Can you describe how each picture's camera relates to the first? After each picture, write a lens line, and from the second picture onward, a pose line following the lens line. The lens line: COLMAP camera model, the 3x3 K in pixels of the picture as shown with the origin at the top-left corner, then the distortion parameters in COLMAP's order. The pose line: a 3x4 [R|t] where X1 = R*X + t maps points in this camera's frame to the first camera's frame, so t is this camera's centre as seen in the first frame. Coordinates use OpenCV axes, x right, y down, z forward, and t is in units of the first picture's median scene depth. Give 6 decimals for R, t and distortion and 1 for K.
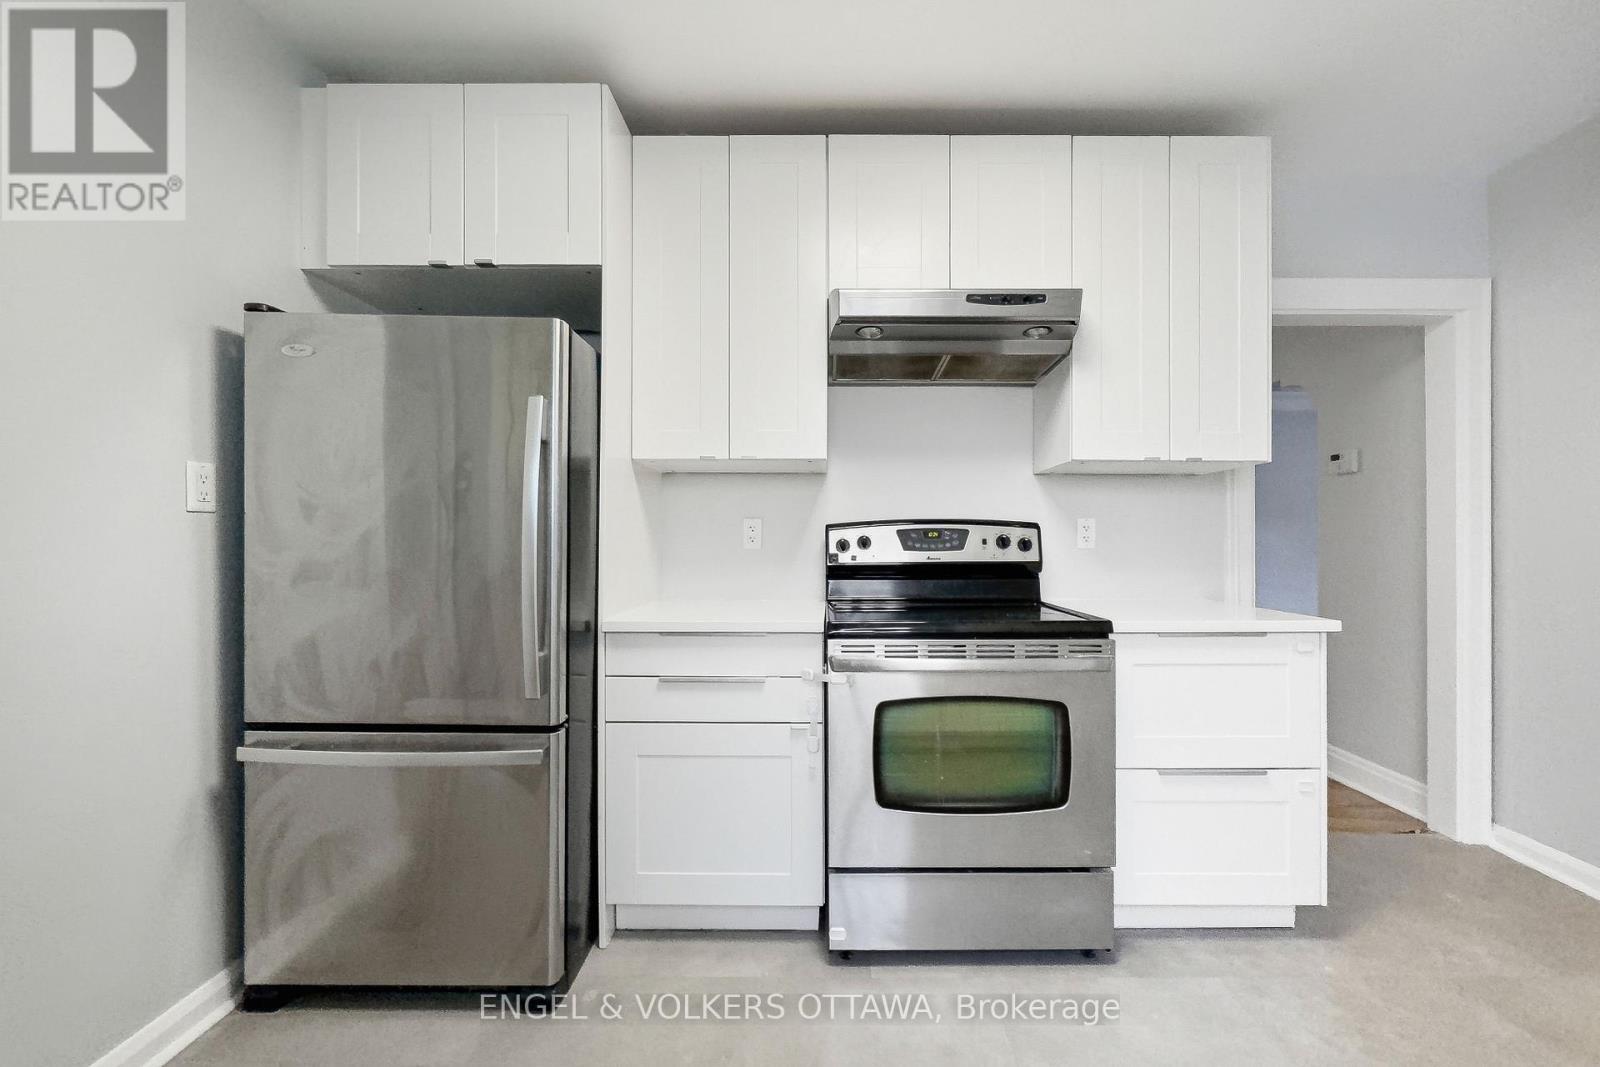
lens RADIAL K [[666.4, 0, 803.0], [0, 666.4, 543.7], [0, 0, 1]] dist [-0.002552, -0.000359]
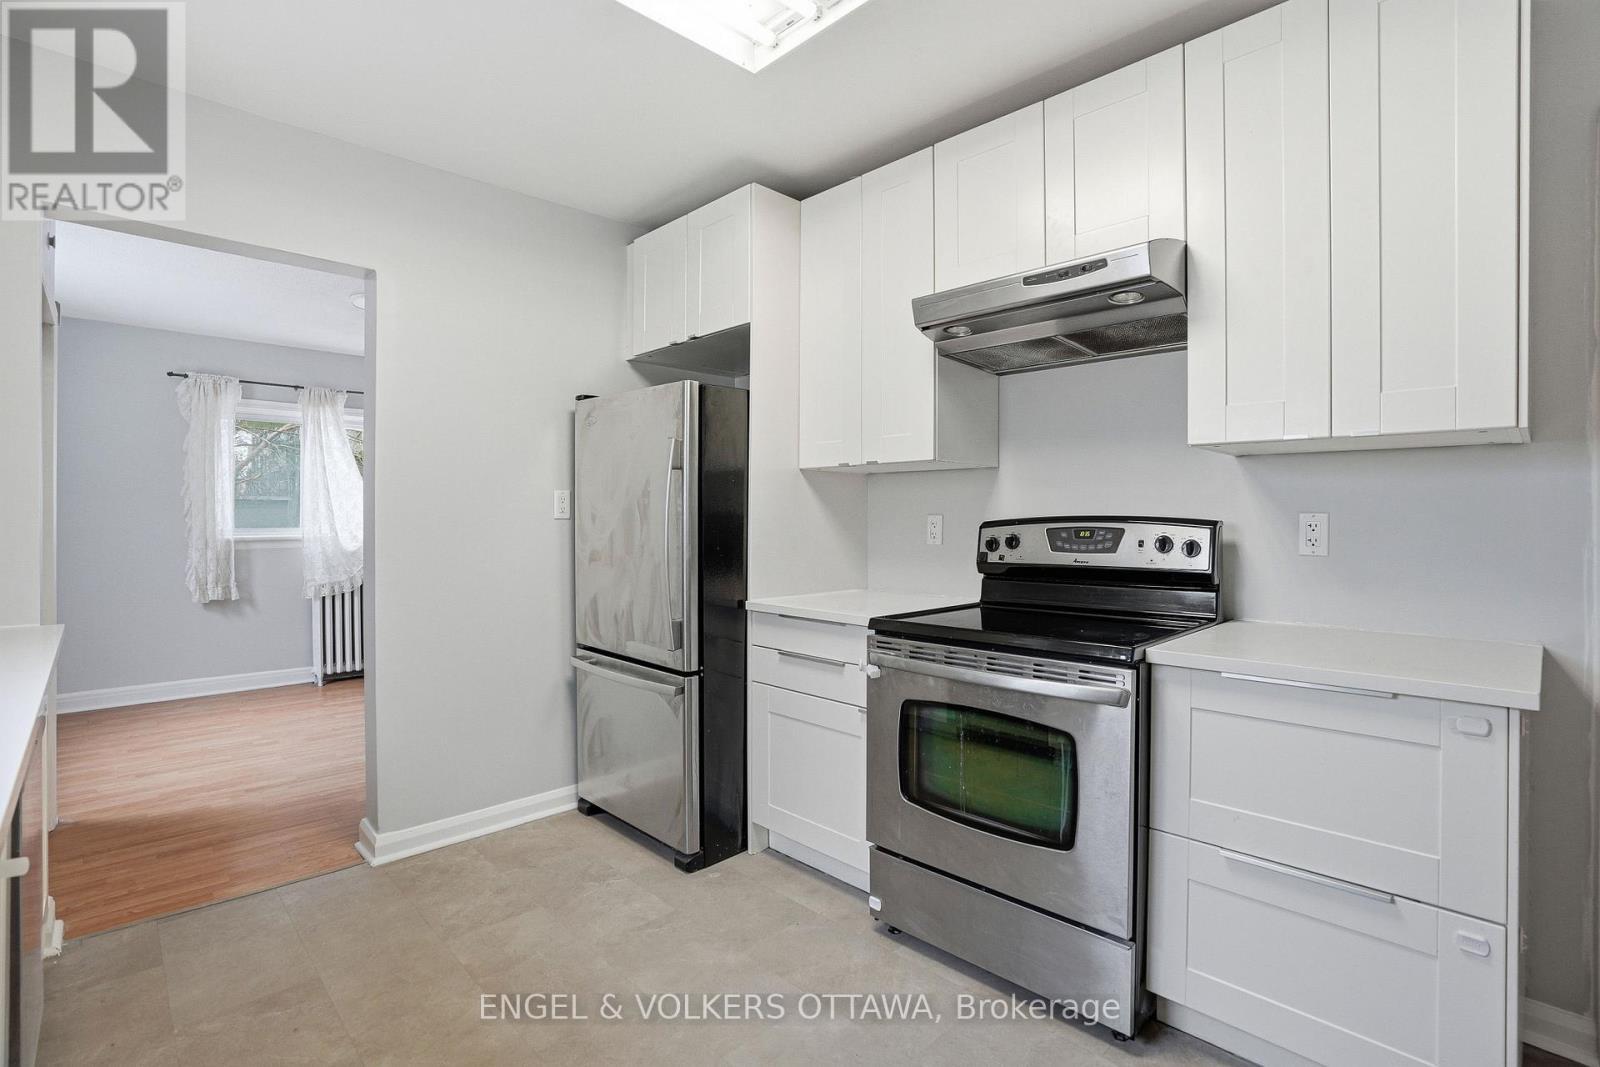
lens RADIAL K [[757.0, 0, 793.9], [0, 757.0, 519.5], [0, 0, 1]] dist [-0.066731, 0.024846]
pose [[0.696684, 0.001520, -0.717376, 0.710960], [-0.000659, 0.999999, 0.001478, -0.038204], [0.717377, -0.000557, 0.696685, 0.047870]]
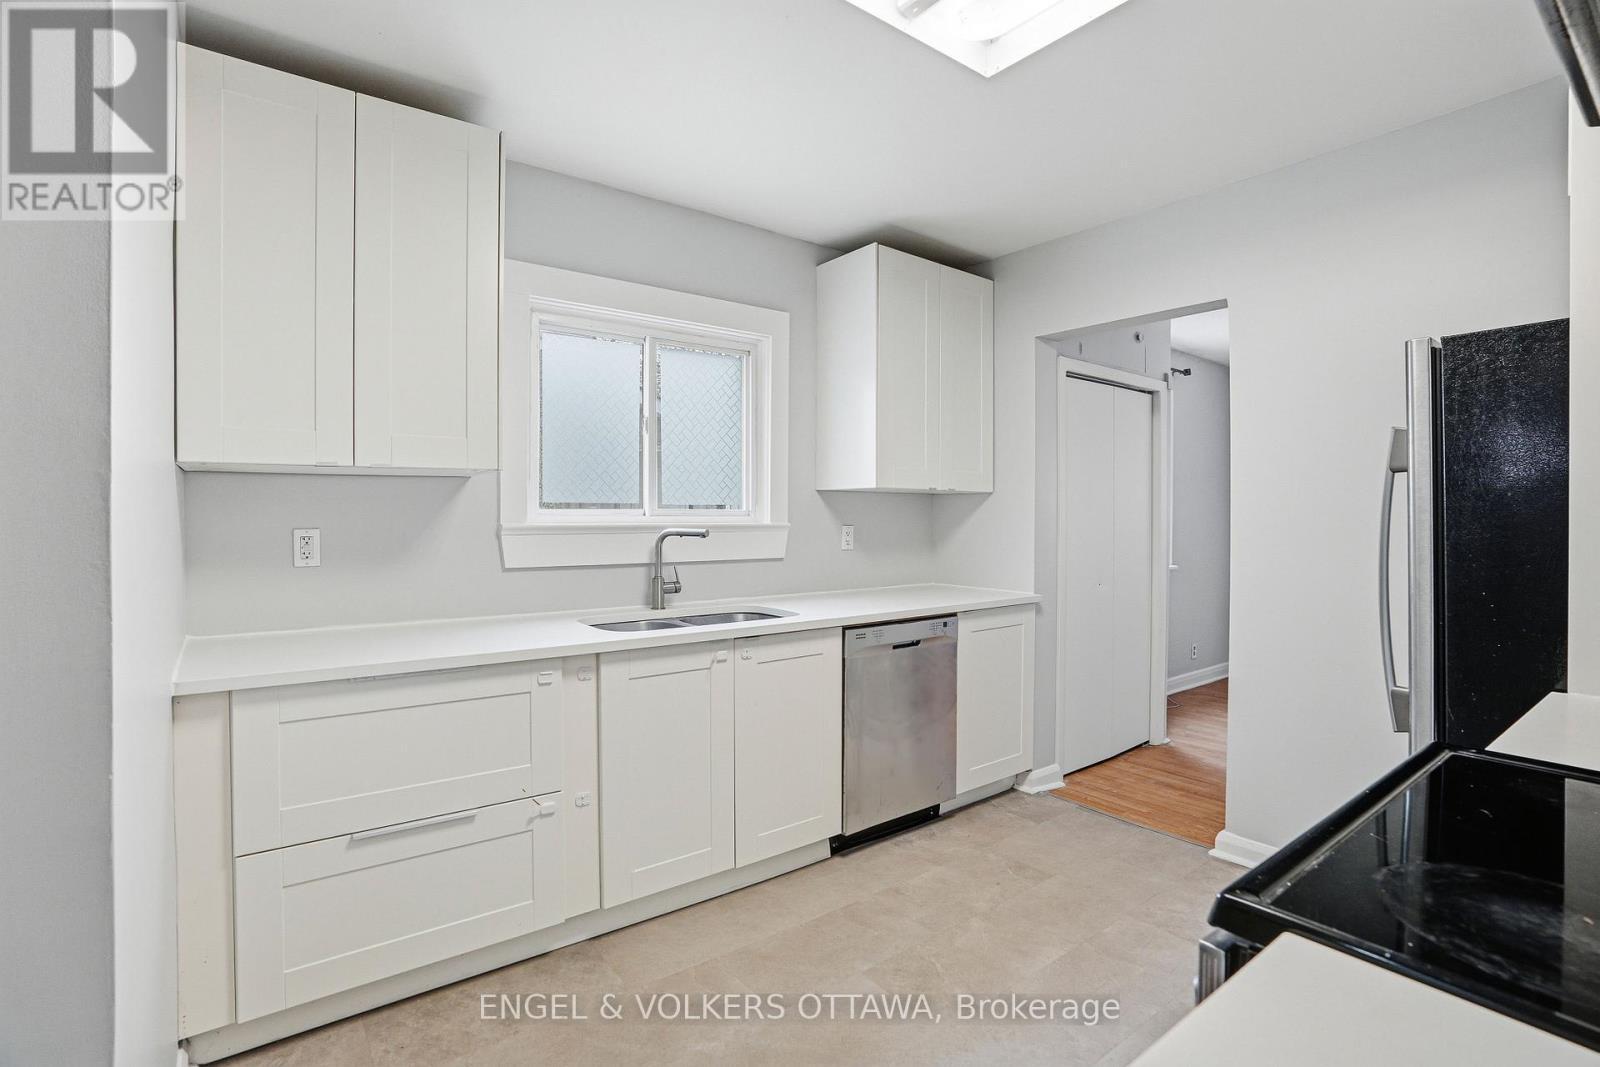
lens RADIAL K [[757.0, 0, 793.9], [0, 757.0, 519.5], [0, 0, 1]] dist [-0.066731, 0.024846]
pose [[-0.798493, 0.002853, -0.601998, 0.738461], [-0.000695, 0.999984, 0.005661, -0.067901], [0.602004, 0.004939, -0.798478, 1.002975]]
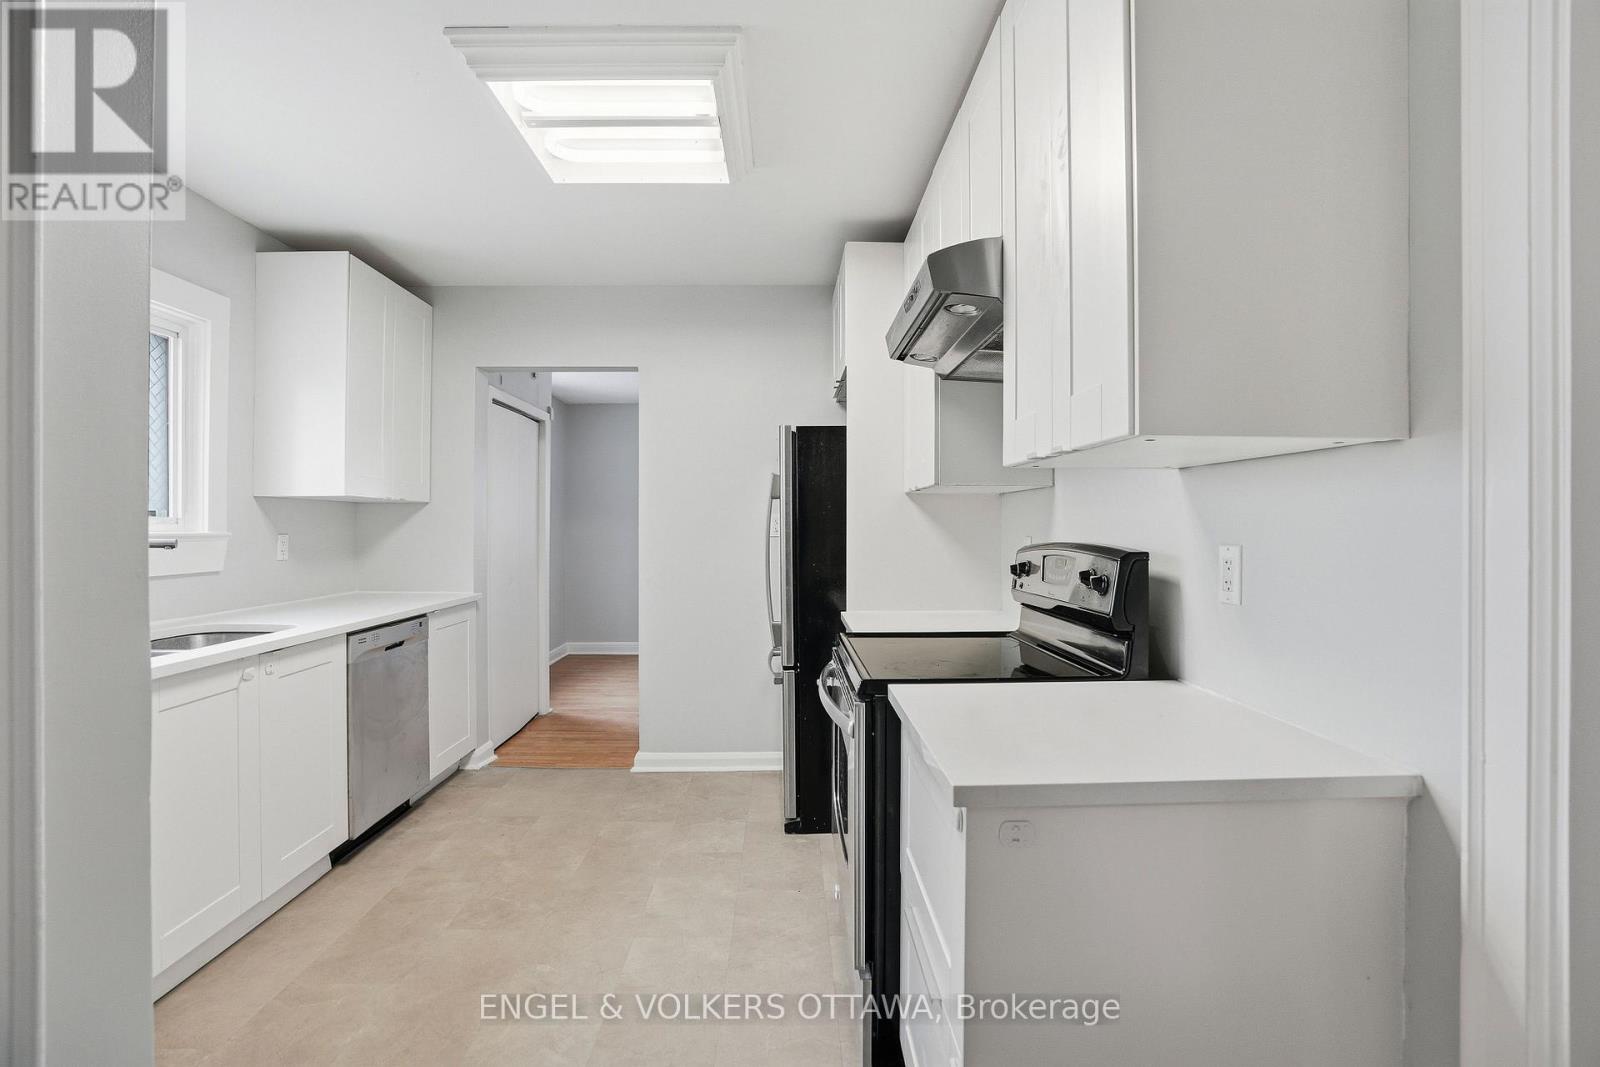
lens RADIAL K [[757.0, 0, 793.9], [0, 757.0, 519.5], [0, 0, 1]] dist [-0.066731, 0.024846]
pose [[0.009921, -0.007104, -0.999926, 1.195530], [0.000045, 0.999975, -0.007104, -0.064852], [0.999951, 0.000025, 0.009921, 0.779723]]
